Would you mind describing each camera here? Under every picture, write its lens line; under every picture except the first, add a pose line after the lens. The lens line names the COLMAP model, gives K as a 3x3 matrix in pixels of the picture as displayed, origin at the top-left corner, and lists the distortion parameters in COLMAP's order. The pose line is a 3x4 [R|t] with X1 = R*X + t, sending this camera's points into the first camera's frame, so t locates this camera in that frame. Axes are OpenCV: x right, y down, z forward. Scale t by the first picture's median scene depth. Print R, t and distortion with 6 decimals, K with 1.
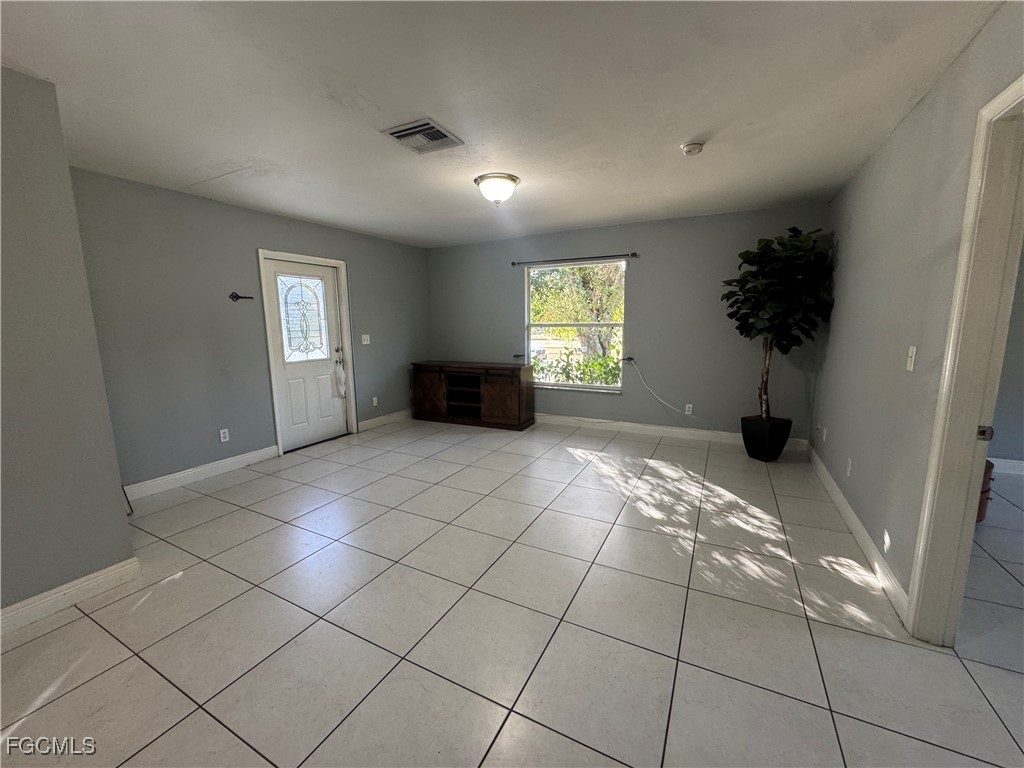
lens RADIAL K [[411.1, 0, 511.1], [0, 411.1, 383.9], [0, 0, 1]] dist [-0.006247, 0.000704]
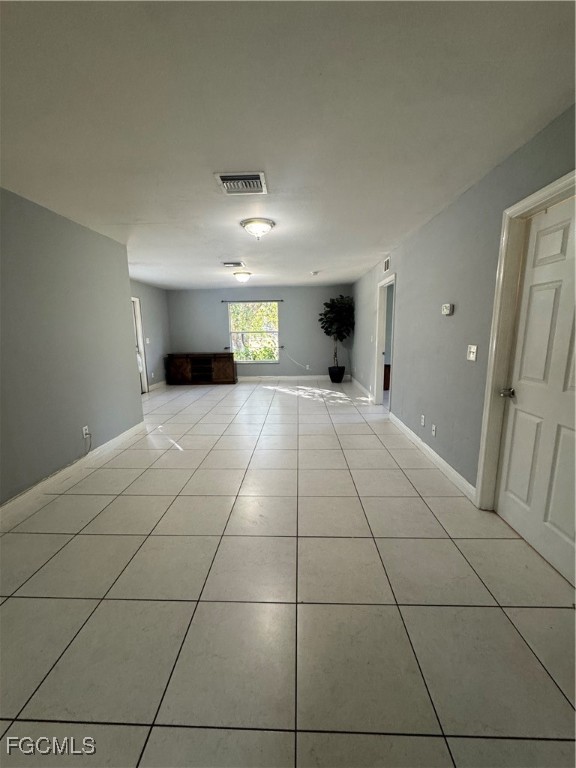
lens RADIAL K [[308.3, 0, 286.7], [0, 308.3, 383.2], [0, 0, 1]] dist [-0.006247, 0.000704]
pose [[0.903722, -0.078374, 0.420886, -0.472368], [0.070552, 0.996923, 0.034150, 0.092647], [-0.422267, -0.001168, 0.906471, -0.610439]]
